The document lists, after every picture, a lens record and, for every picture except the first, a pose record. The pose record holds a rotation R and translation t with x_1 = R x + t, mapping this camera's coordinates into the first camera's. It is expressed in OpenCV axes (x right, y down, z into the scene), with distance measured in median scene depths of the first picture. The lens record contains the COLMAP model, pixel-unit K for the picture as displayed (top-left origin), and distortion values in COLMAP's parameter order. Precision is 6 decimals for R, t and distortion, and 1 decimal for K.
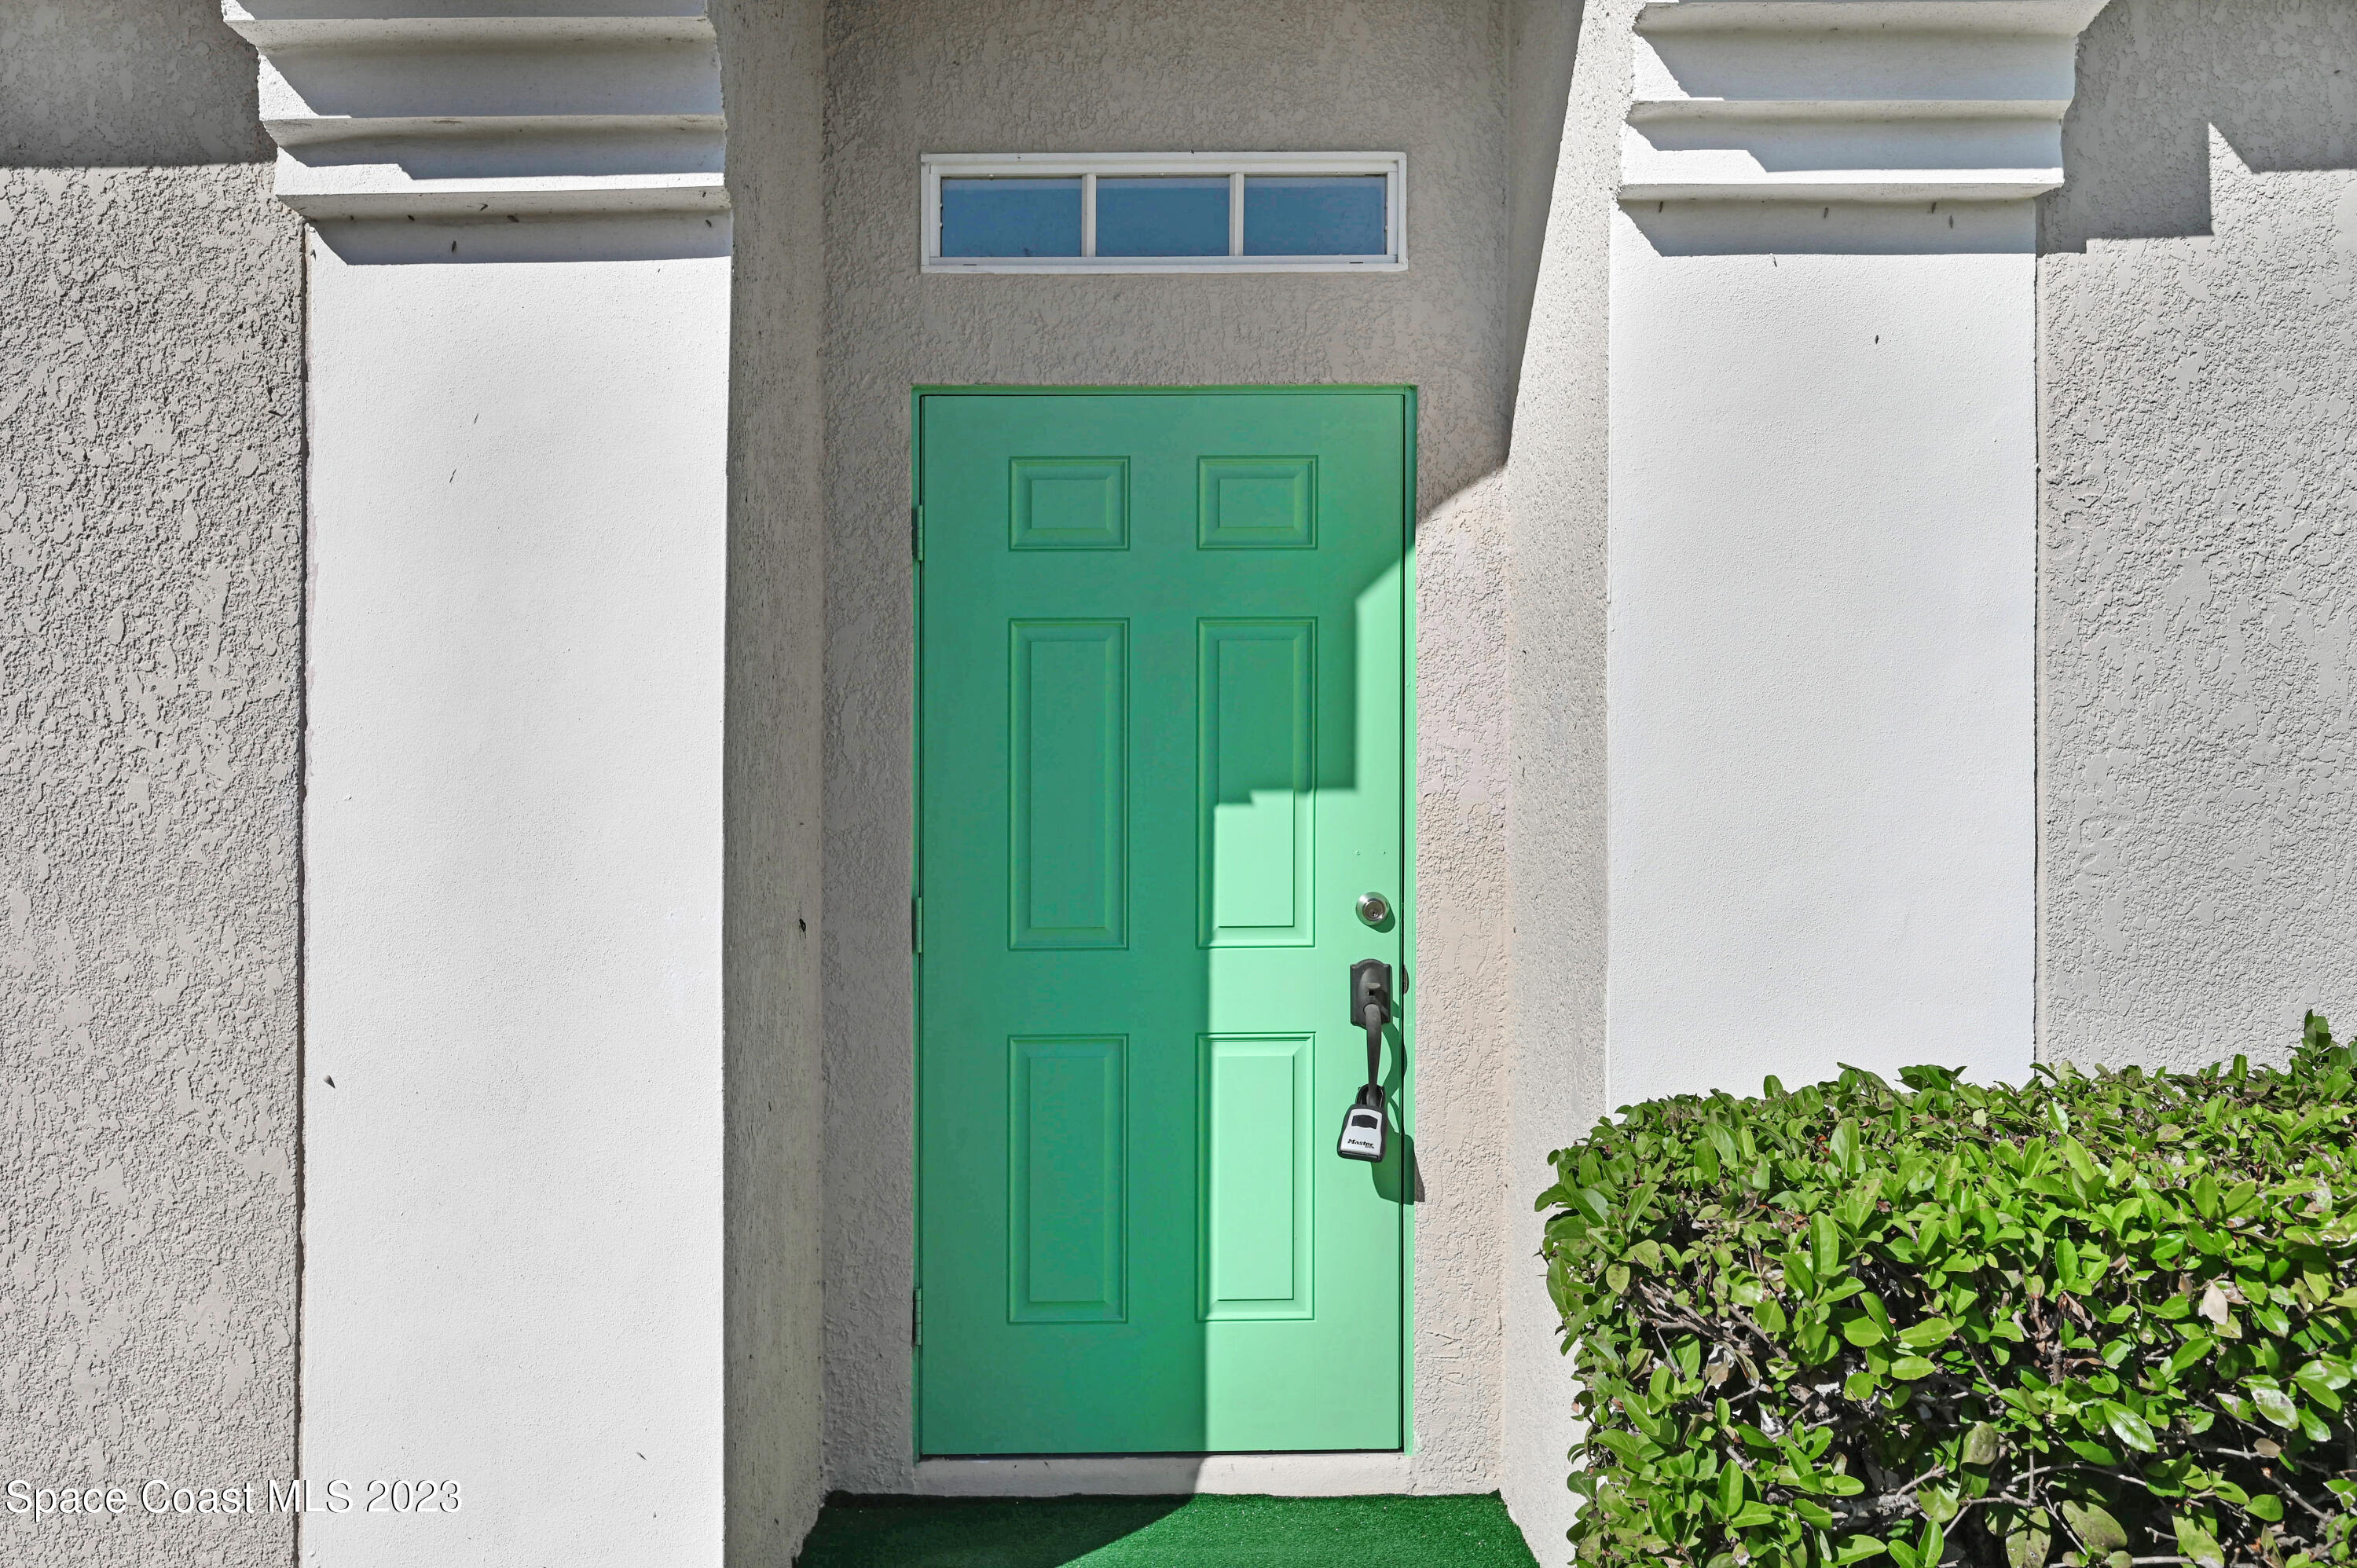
lens RADIAL K [[957.2, 0, 1188.1], [0, 957.2, 781.7], [0, 0, 1]] dist [-0.005451, -0.000274]
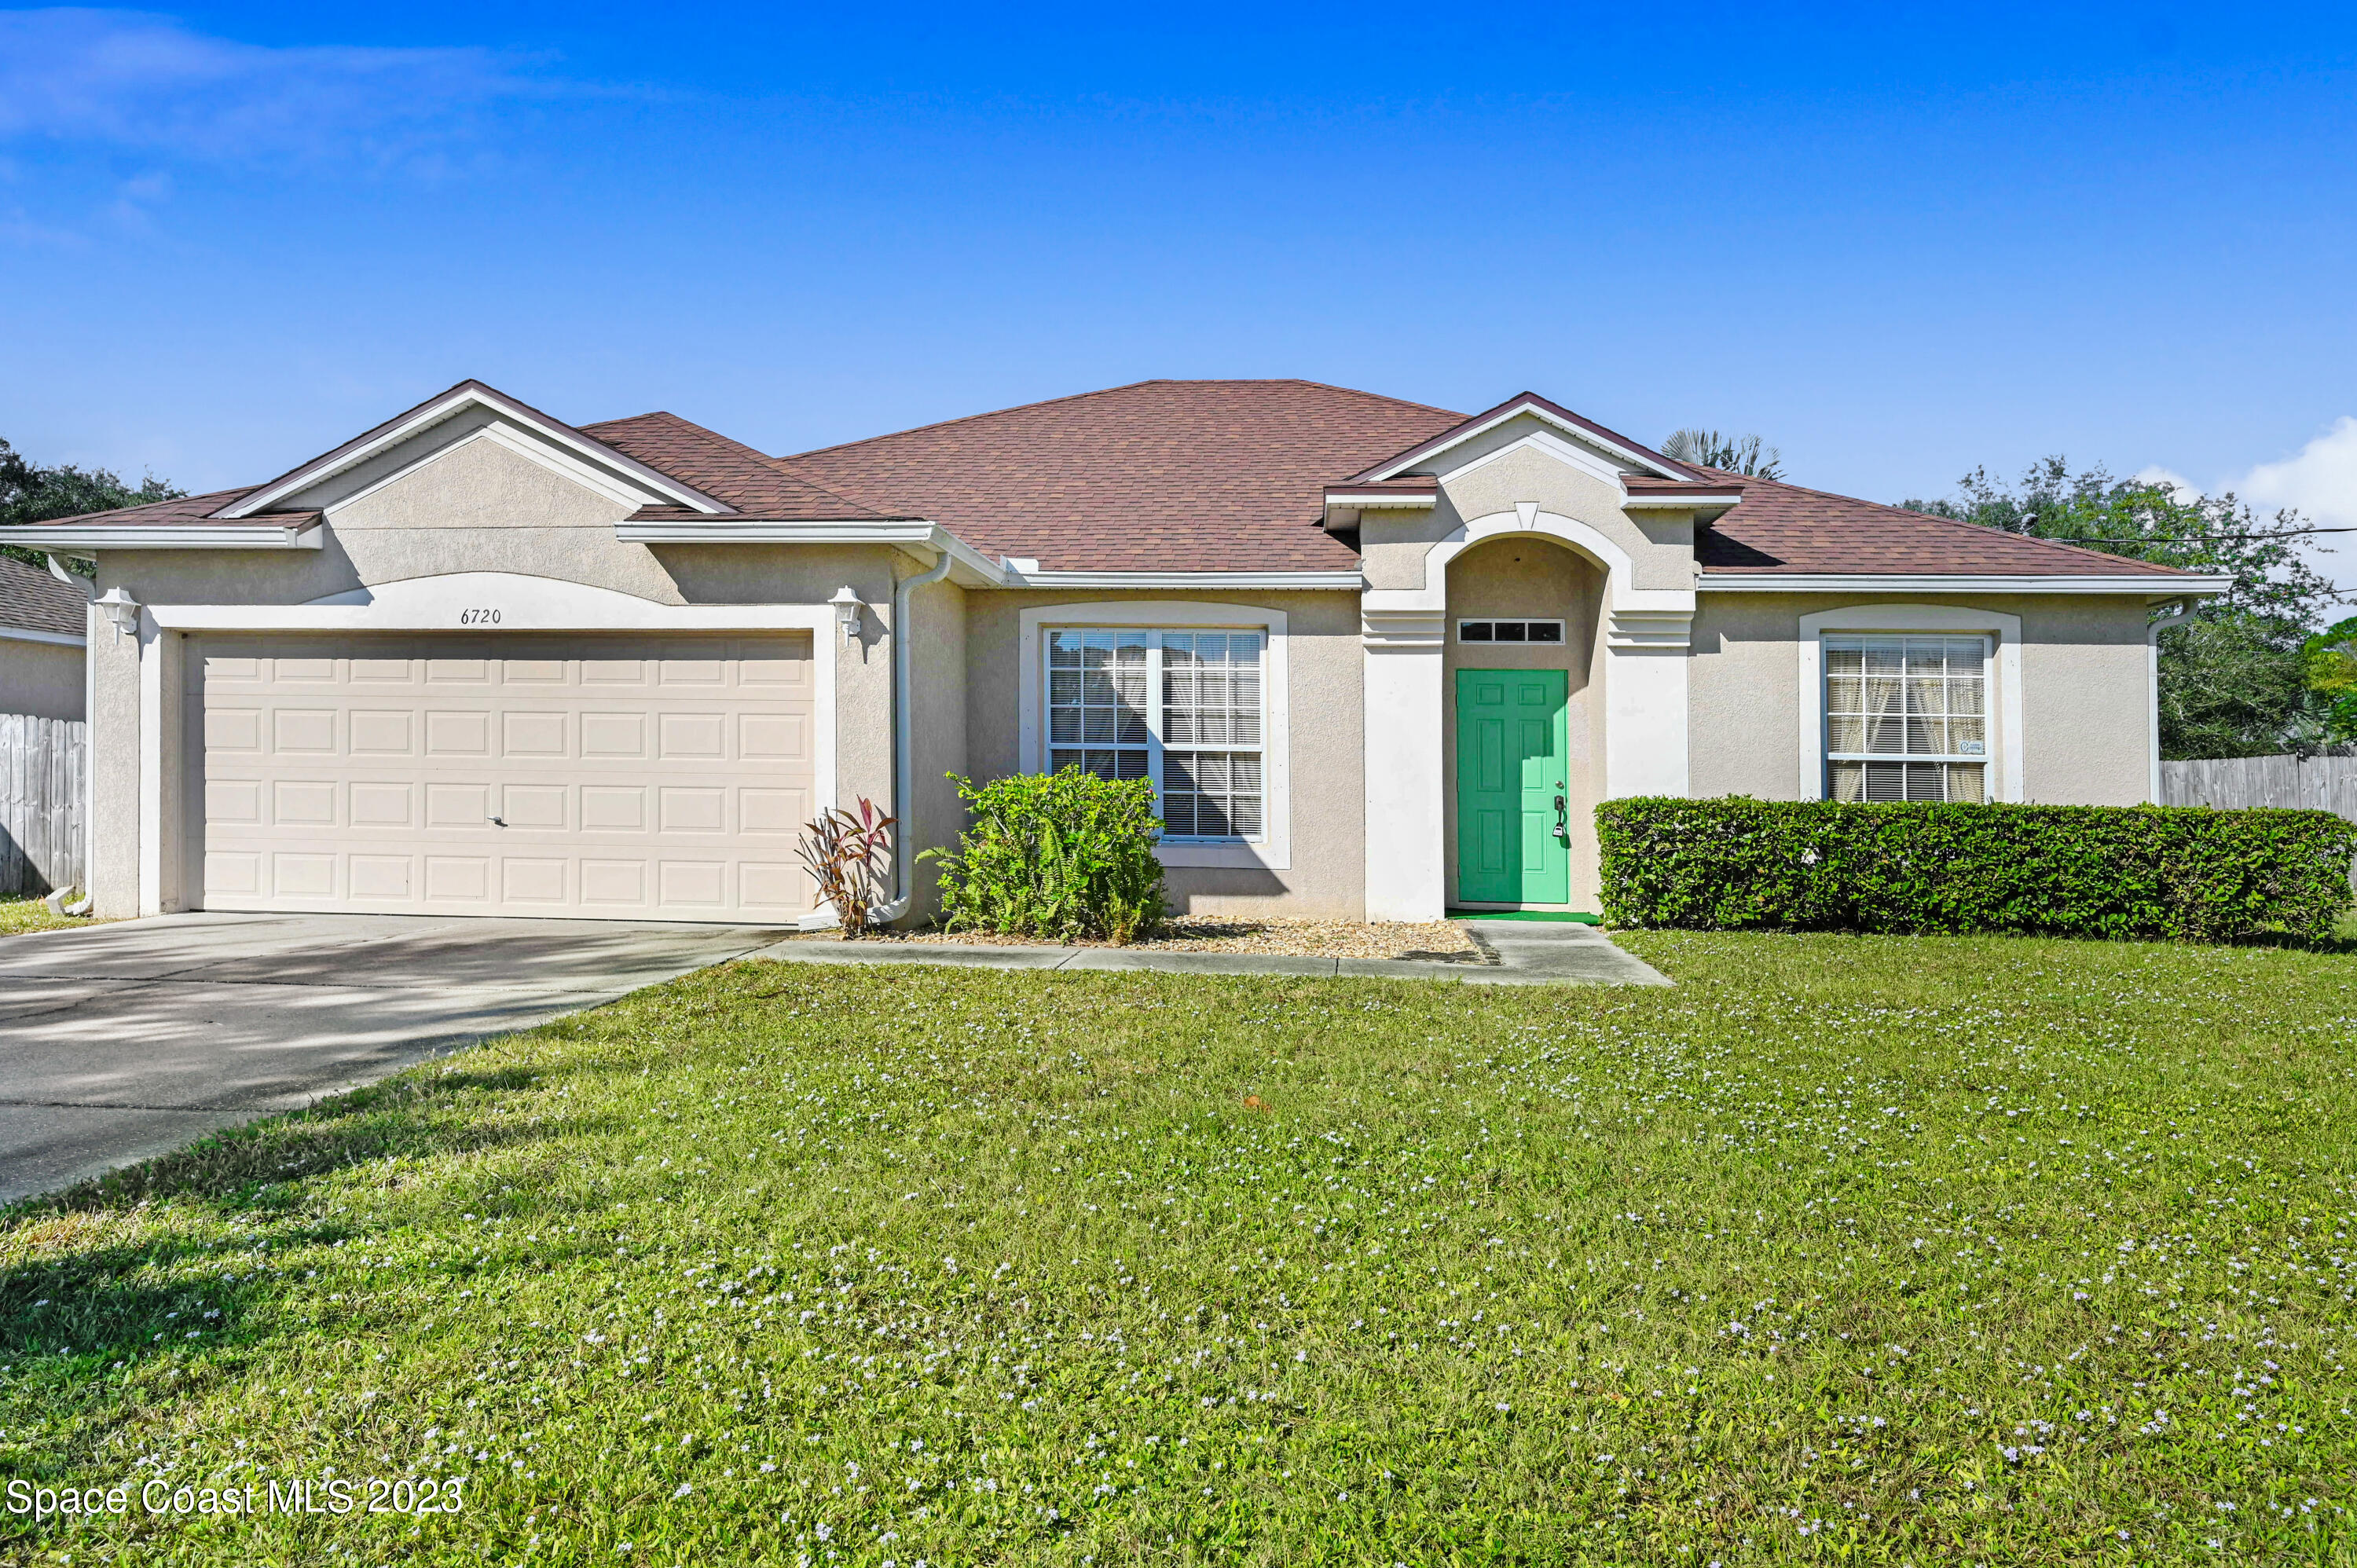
lens RADIAL K [[957.2, 0, 1188.1], [0, 957.2, 781.7], [0, 0, 1]] dist [-0.005451, -0.000274]
pose [[0.995672, 0.015788, -0.091585, -1.148750], [-0.023490, 0.996219, -0.083641, 0.550584], [0.089919, 0.085430, 0.992278, -3.676854]]
